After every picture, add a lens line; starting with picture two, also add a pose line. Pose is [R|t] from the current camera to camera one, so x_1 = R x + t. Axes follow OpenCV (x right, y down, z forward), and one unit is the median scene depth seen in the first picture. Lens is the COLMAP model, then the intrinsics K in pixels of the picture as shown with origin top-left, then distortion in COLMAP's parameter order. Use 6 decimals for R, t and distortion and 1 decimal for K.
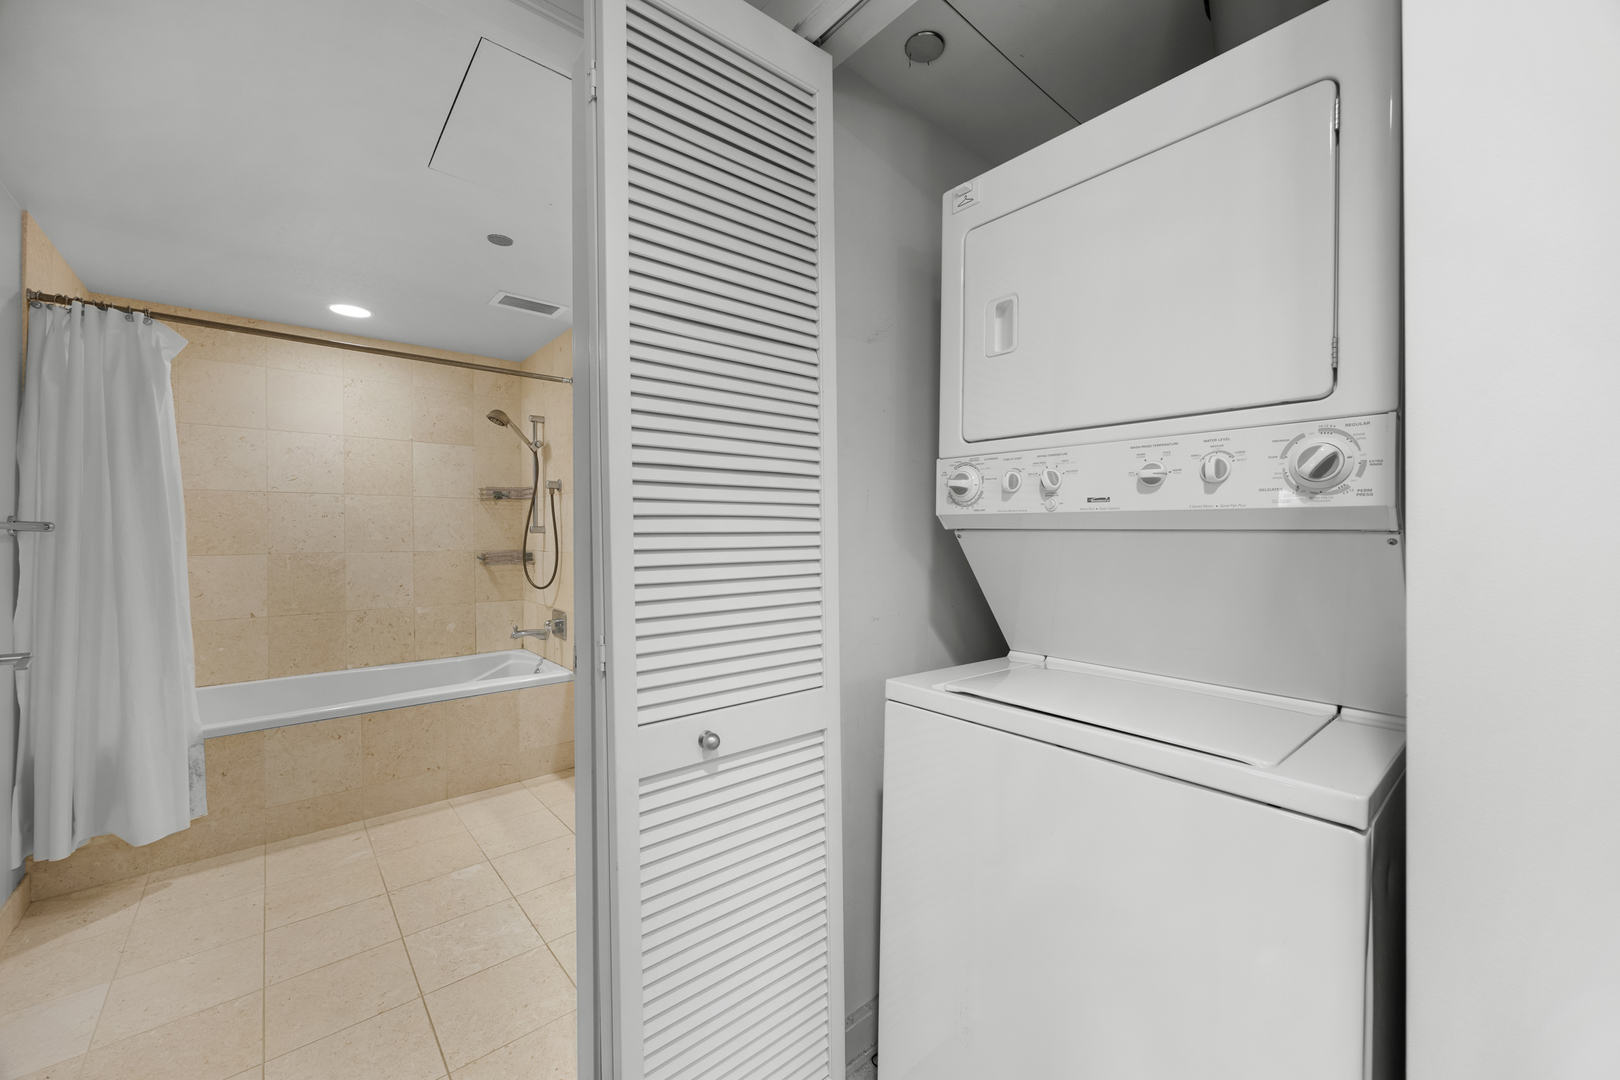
lens RADIAL K [[624.8, 0, 811.2], [0, 624.8, 534.4], [0, 0, 1]] dist [-0.000393, -0.000325]
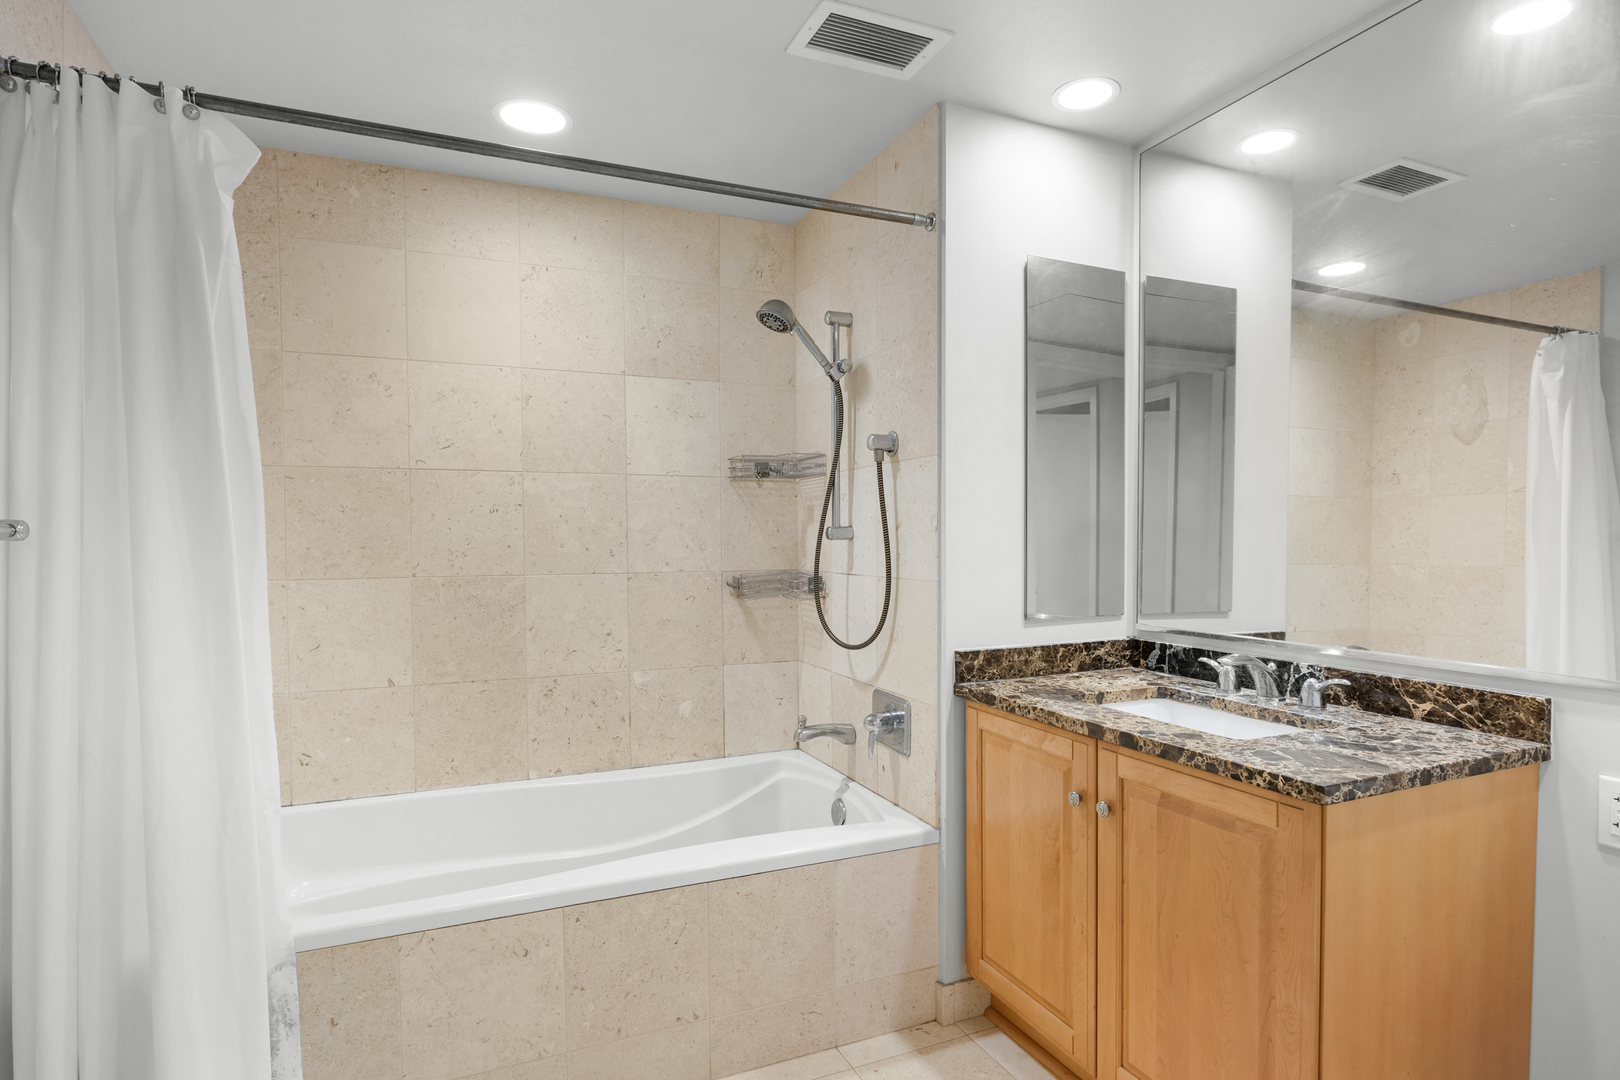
lens RADIAL K [[855.3, 0, 808.7], [0, 855.3, 558.5], [0, 0, 1]] dist [-0.014205, 0.022317]
pose [[0.954542, 0.004402, -0.298043, -0.265065], [0.001418, 0.999813, 0.019308, -0.000213], [0.298072, -0.018852, 0.954357, 0.332075]]
